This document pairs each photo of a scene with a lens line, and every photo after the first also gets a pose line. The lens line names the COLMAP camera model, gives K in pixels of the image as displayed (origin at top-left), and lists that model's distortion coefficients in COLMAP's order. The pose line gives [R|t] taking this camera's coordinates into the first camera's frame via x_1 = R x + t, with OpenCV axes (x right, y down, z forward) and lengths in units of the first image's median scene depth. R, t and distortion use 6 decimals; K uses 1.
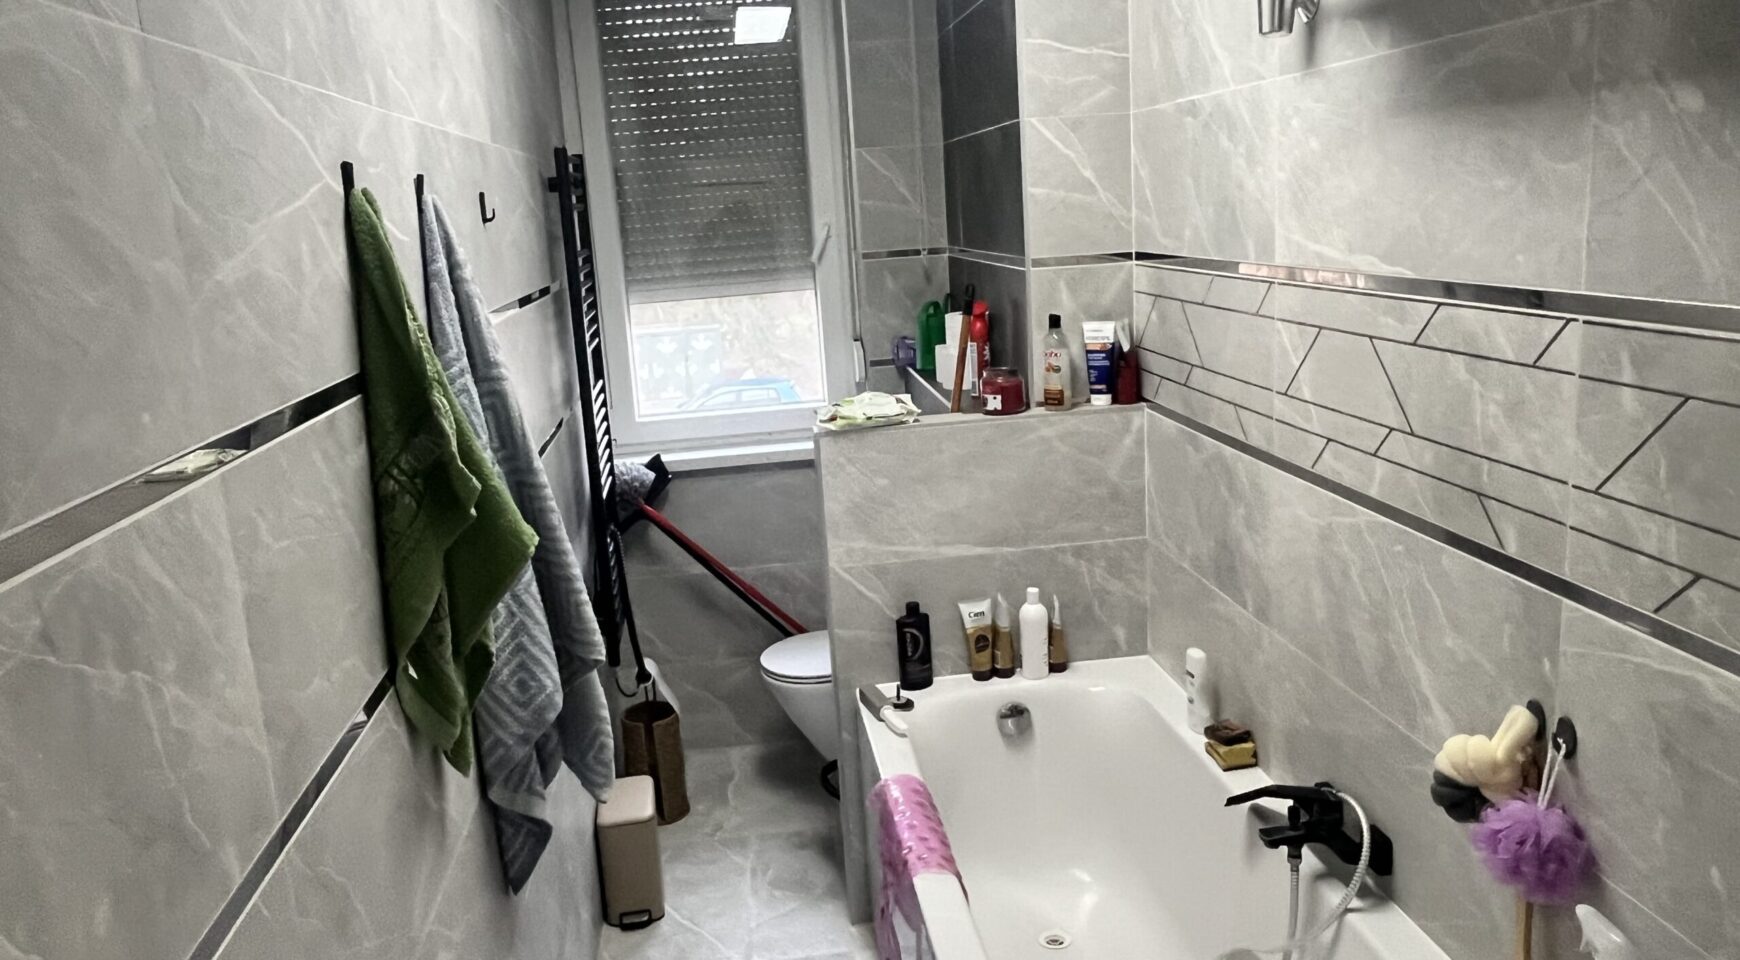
lens RADIAL K [[1205.1, 0, 870.0], [0, 1205.1, 480.0], [0, 0, 1]] dist [-0.023755, -0.005105]
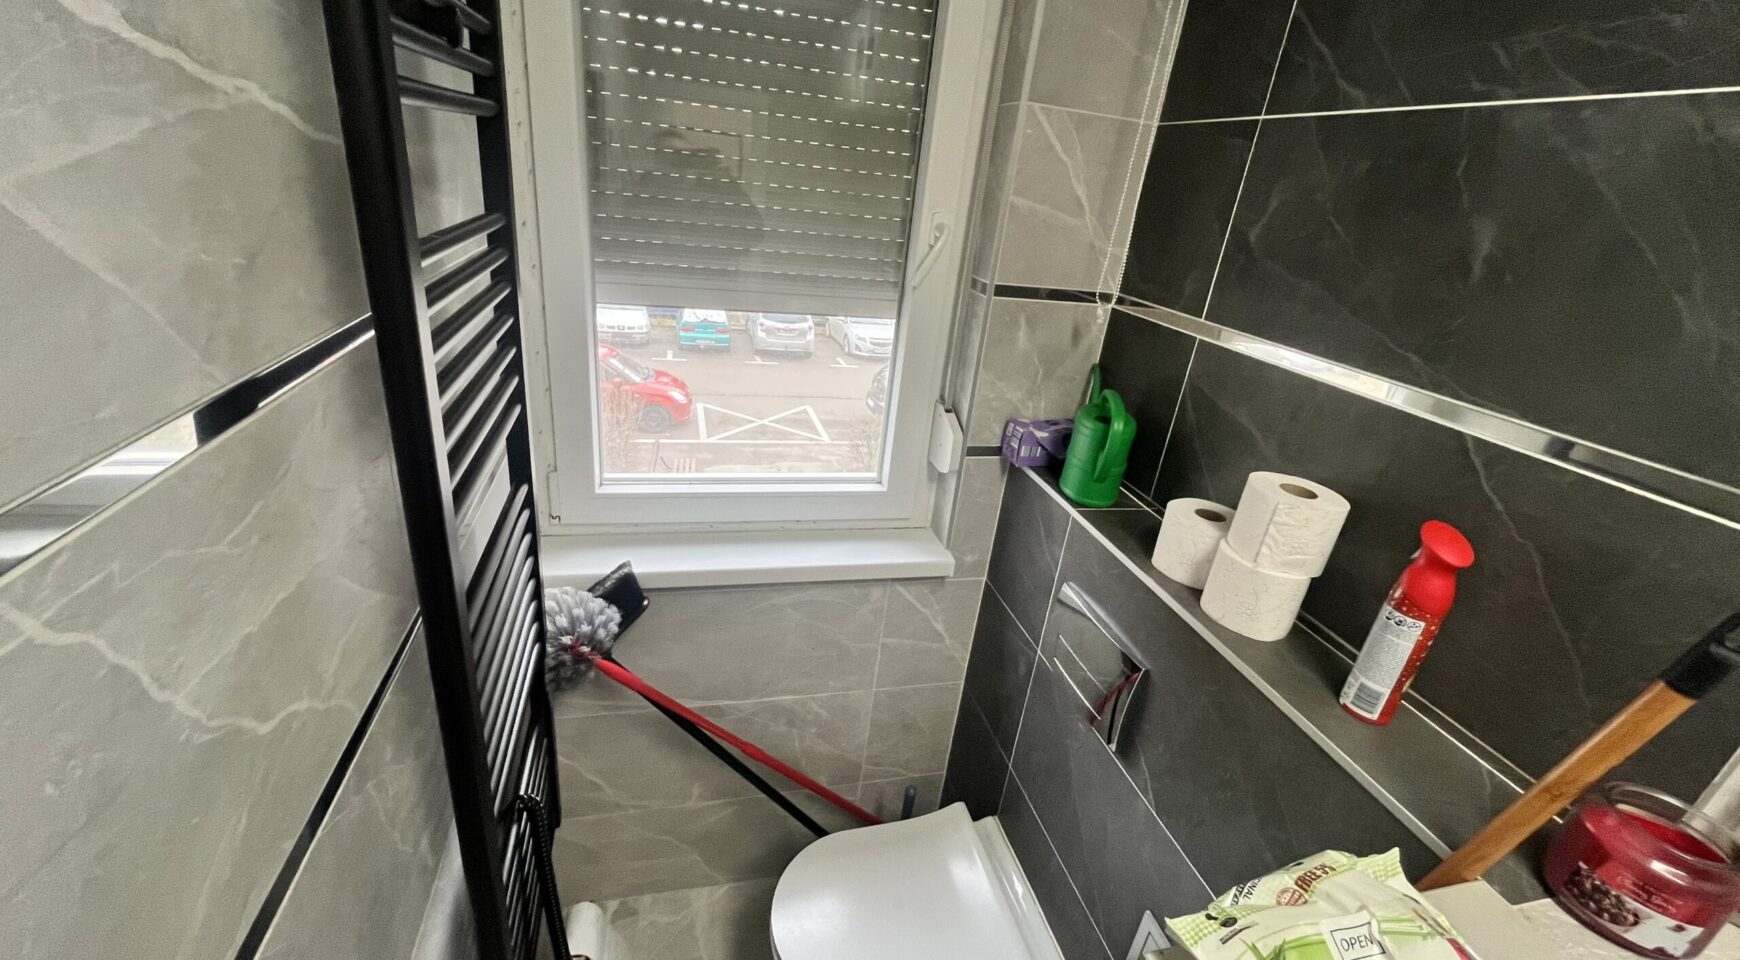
lens RADIAL K [[699.8, 0, 870.0], [0, 699.8, 480.0], [0, 0, 1]] dist [-0.001581, 0.000083]
pose [[0.976858, 0.100924, 0.188579, -0.124981], [-0.132846, 0.977283, 0.165135, -0.138384], [-0.167629, -0.186366, 0.968075, 0.630192]]
